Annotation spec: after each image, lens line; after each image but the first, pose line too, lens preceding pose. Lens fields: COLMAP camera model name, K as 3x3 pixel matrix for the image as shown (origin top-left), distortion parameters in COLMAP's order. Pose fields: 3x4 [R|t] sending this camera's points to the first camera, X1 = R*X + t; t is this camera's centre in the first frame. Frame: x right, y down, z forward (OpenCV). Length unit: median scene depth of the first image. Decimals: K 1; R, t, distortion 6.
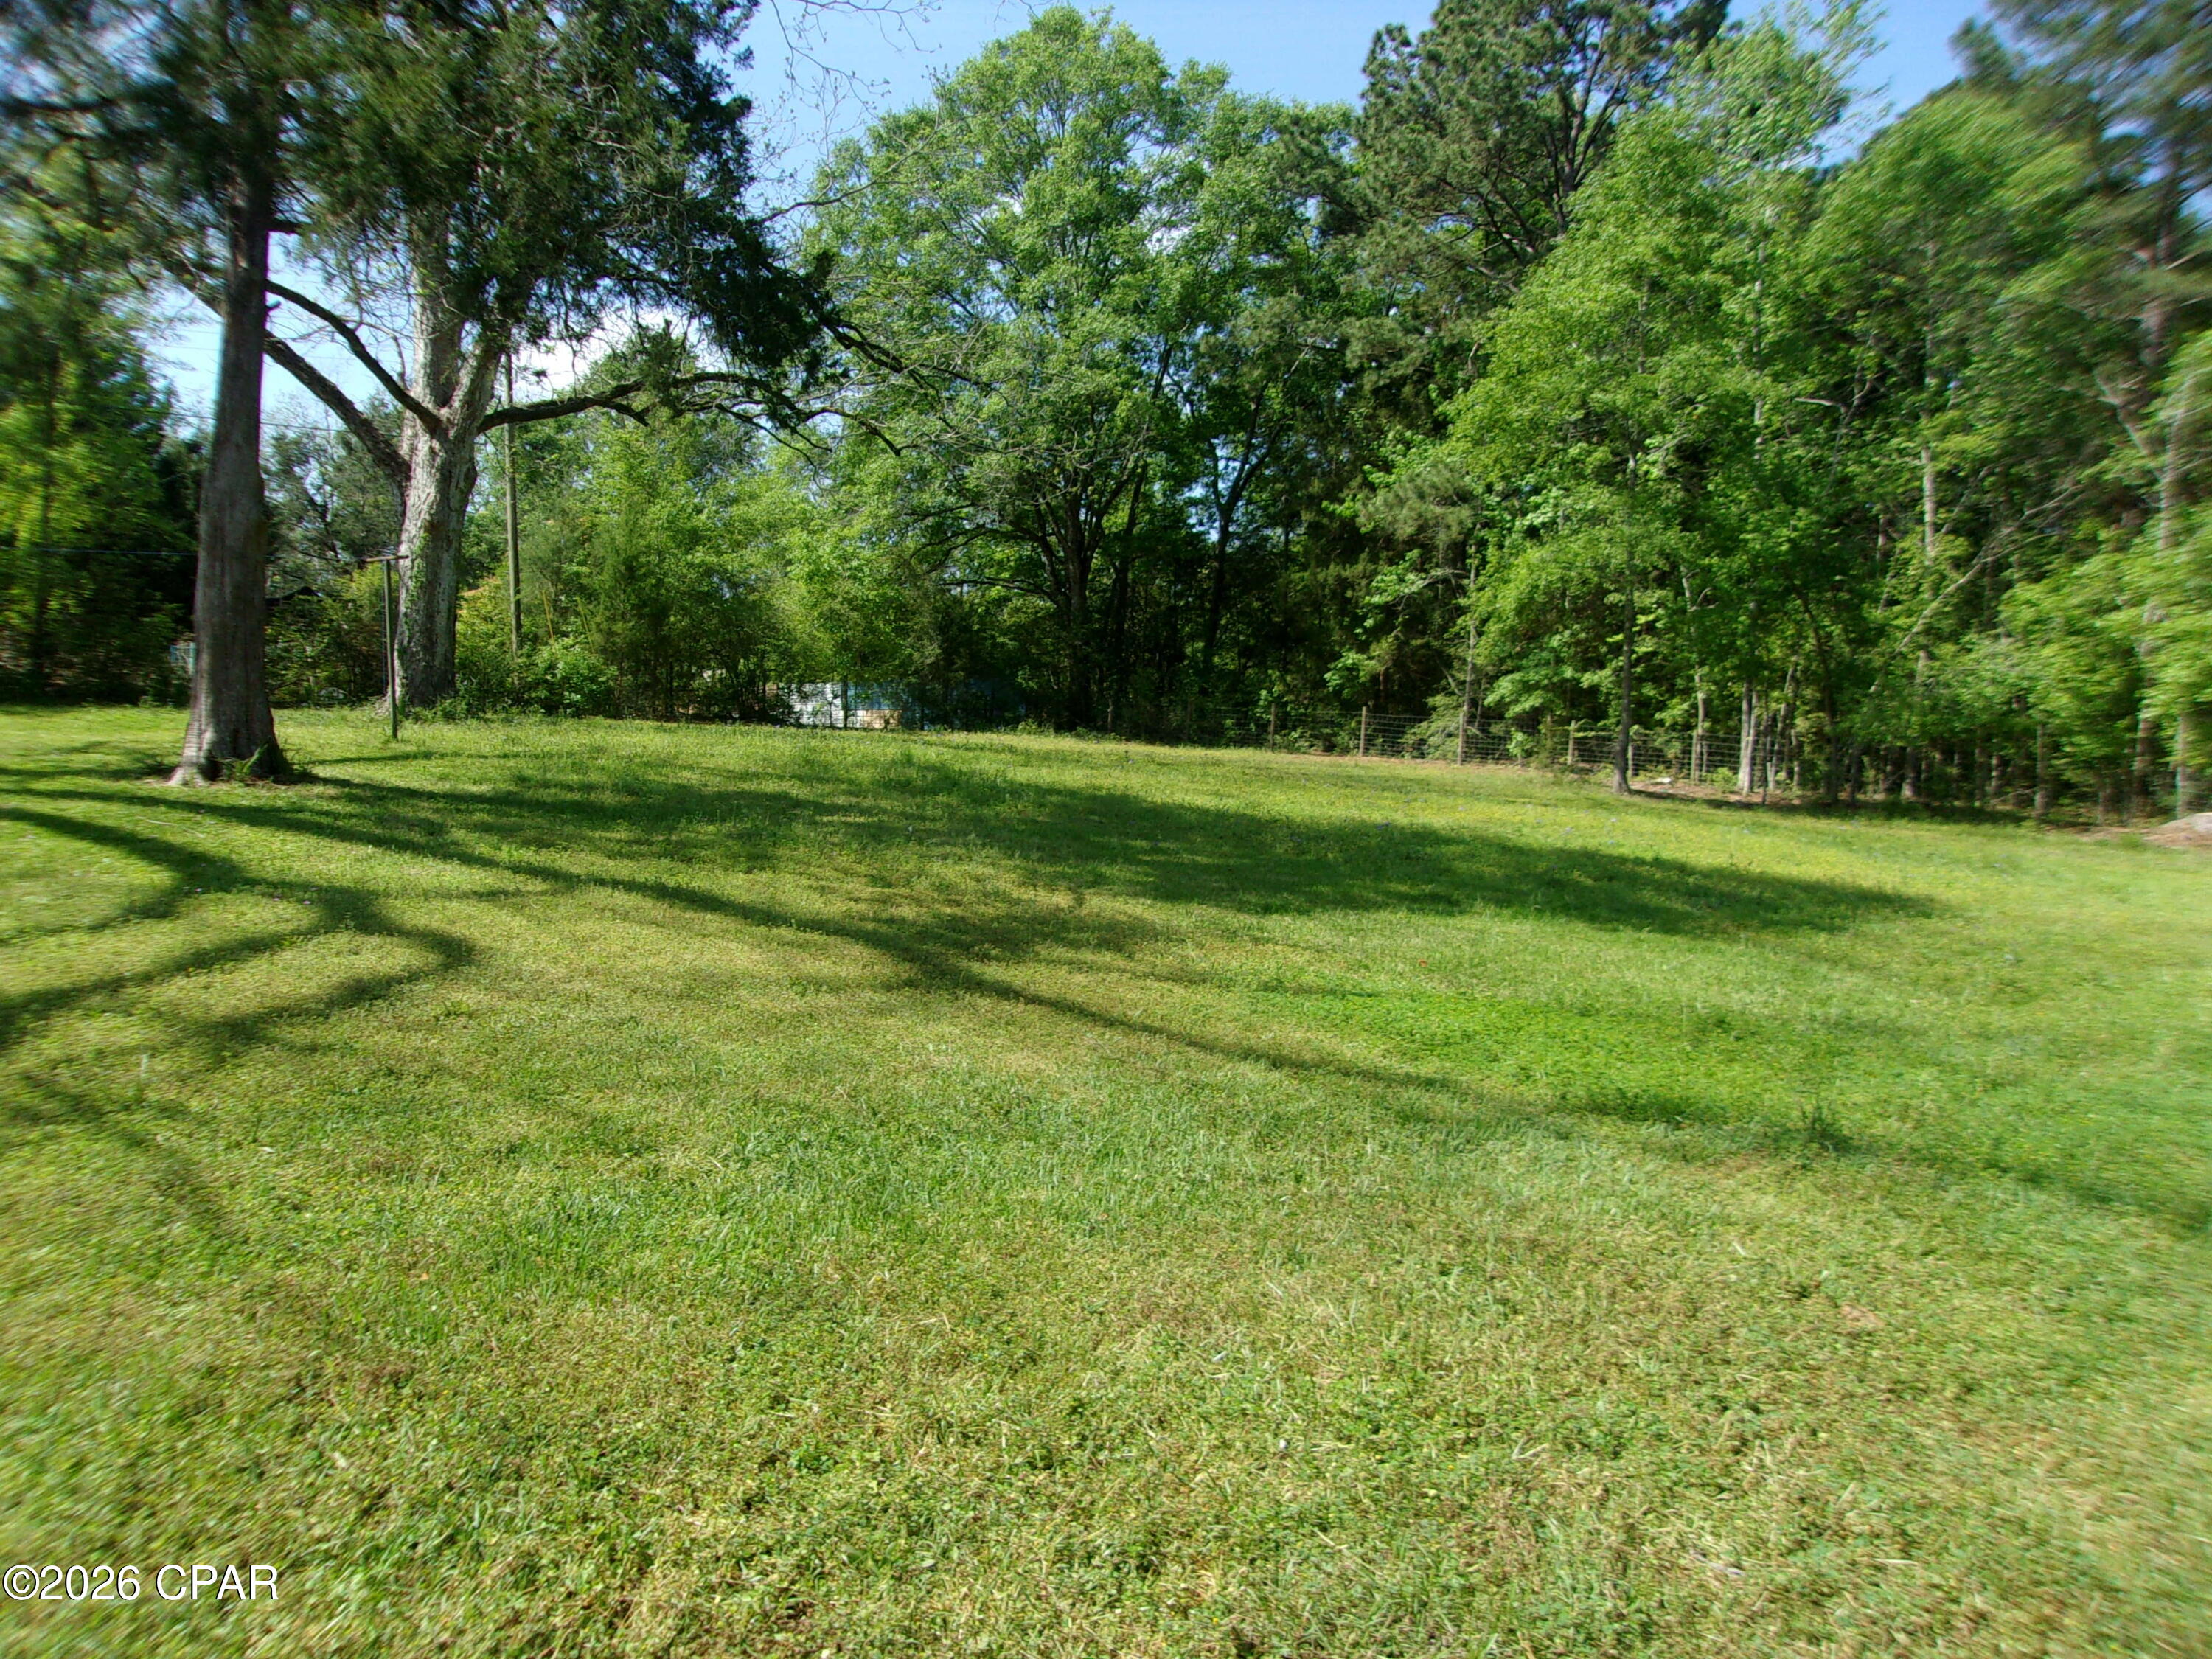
lens RADIAL K [[1731.0, 0, 1066.5], [0, 1731.0, 832.6], [0, 0, 1]] dist [-0.002297, 0.044334]
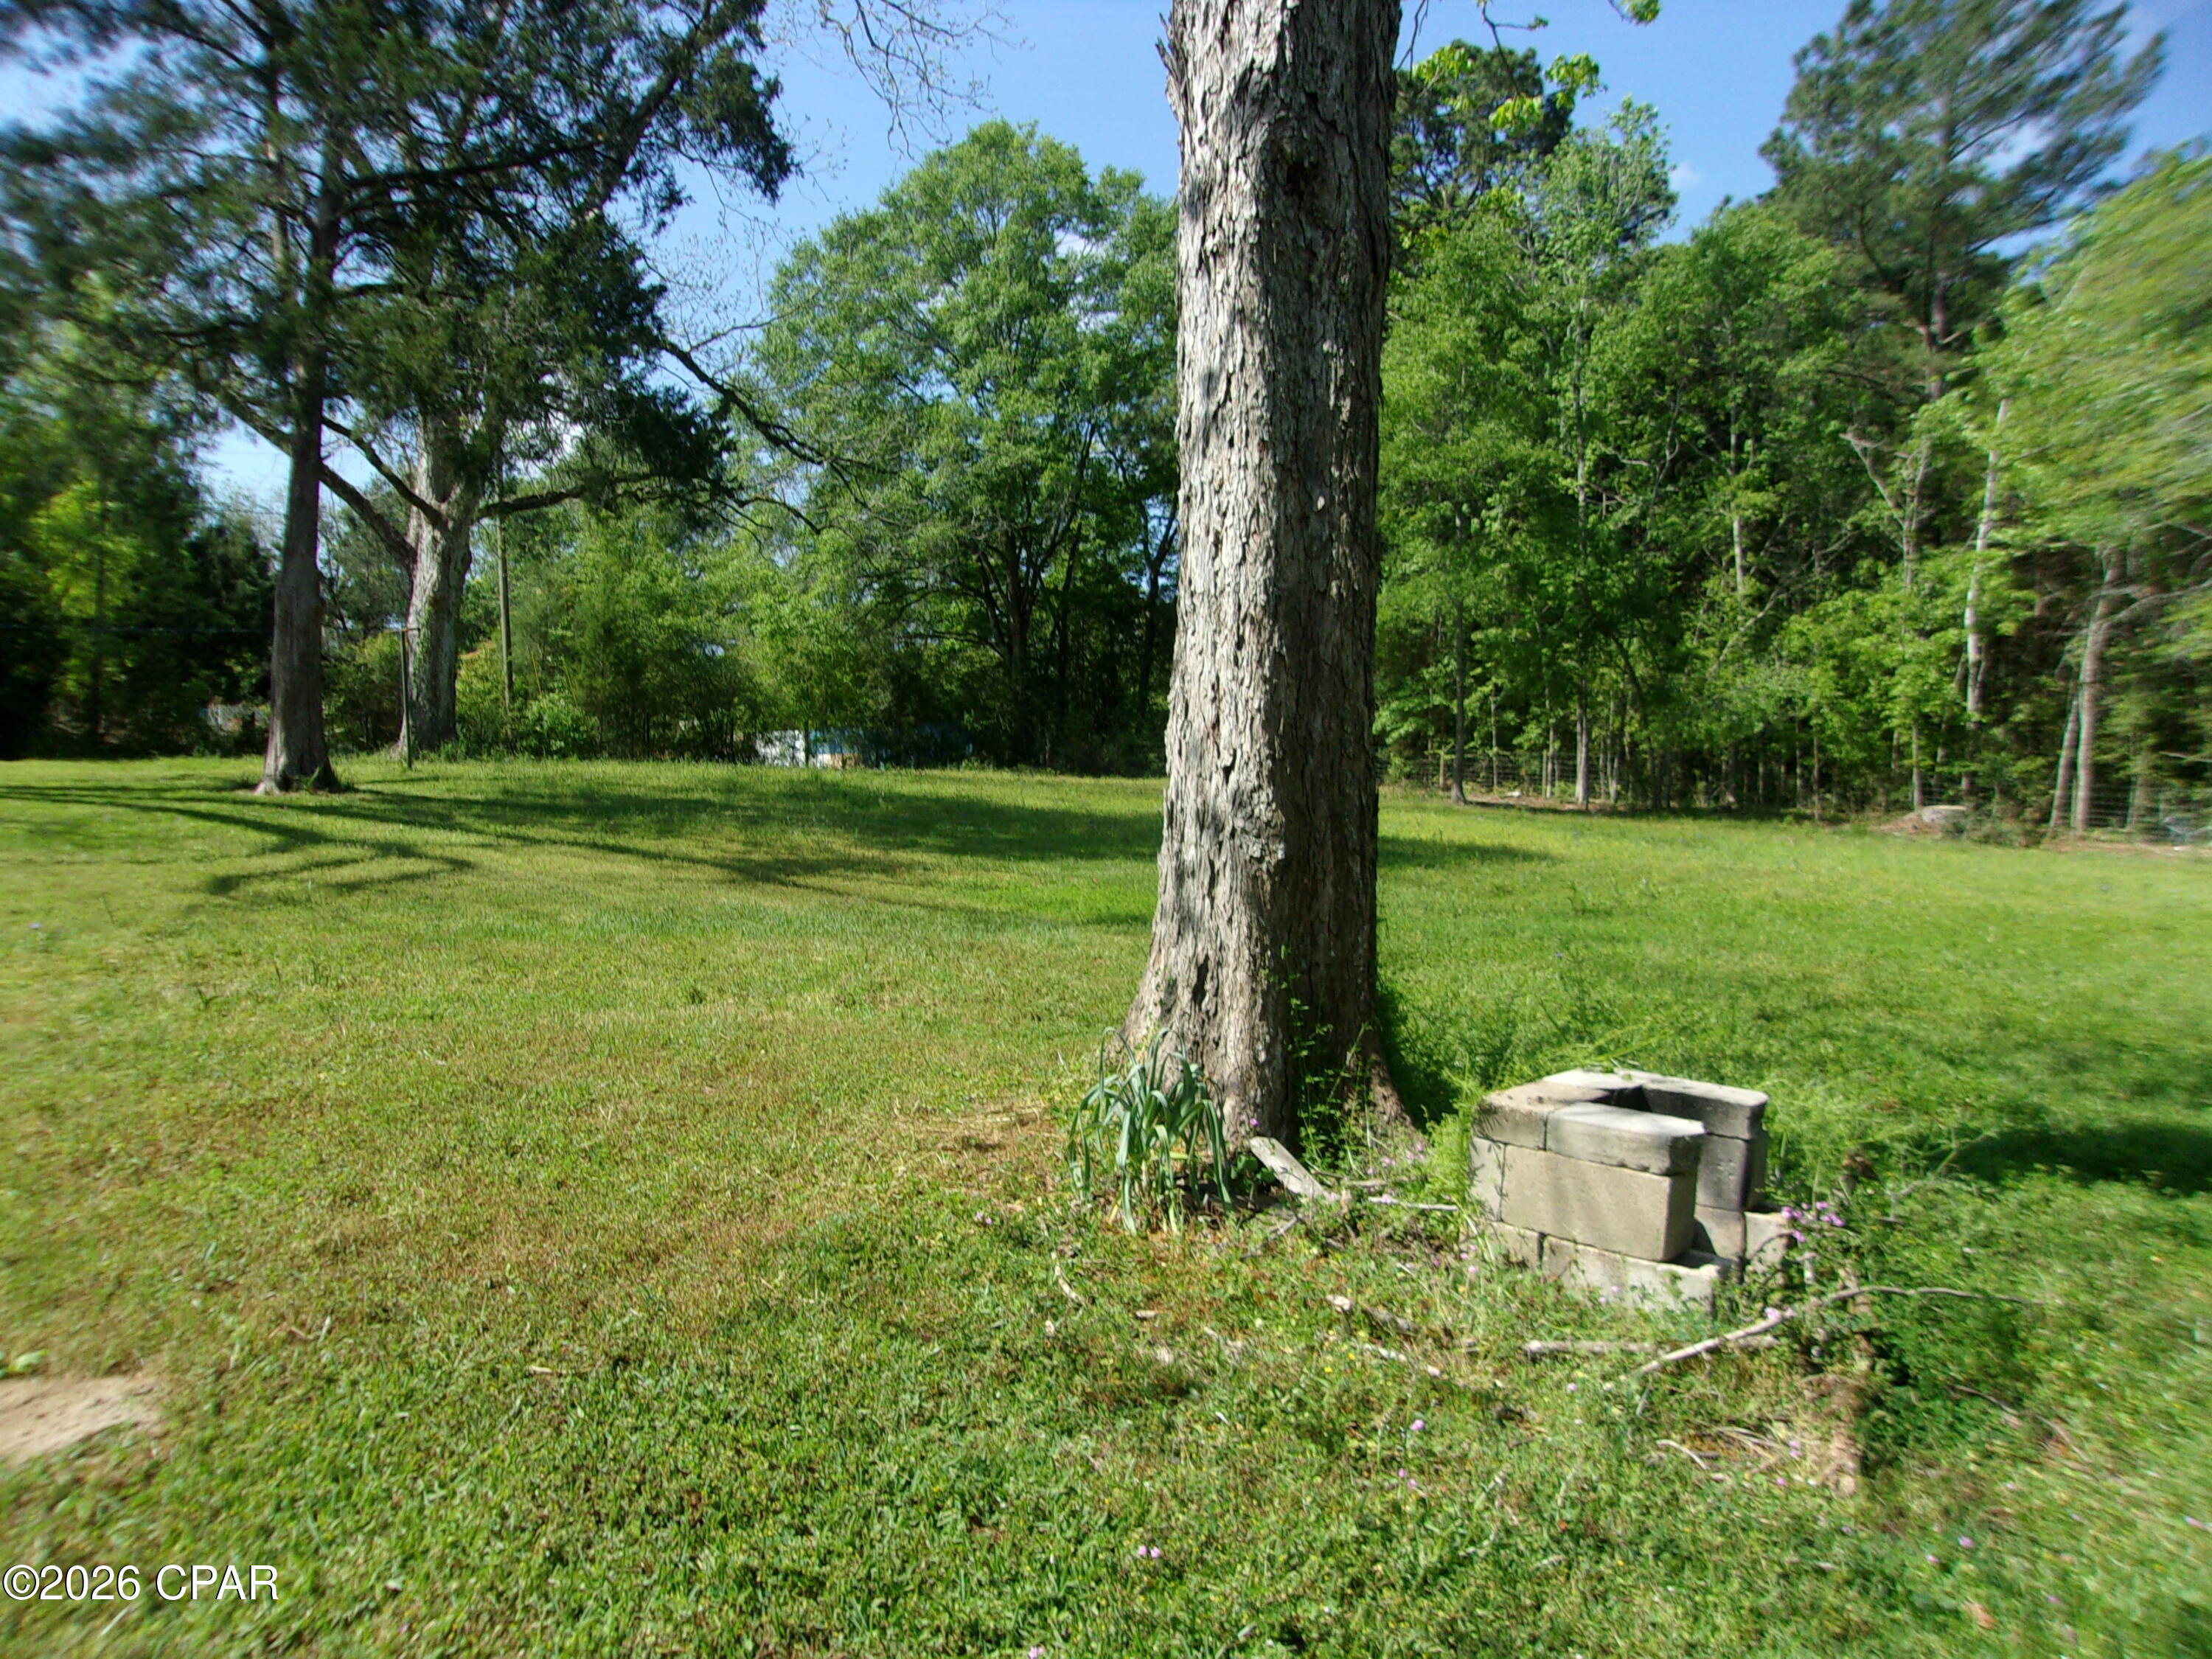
lens RADIAL K [[1791.4, 0, 1106.0], [0, 1791.4, 829.5], [0, 0, 1]] dist [0.003253, 0.006371]
pose [[0.999661, -0.024455, 0.008914, 0.060731], [0.024740, 0.999137, -0.033356, 0.024922], [-0.008091, 0.033566, 0.999404, -0.174061]]
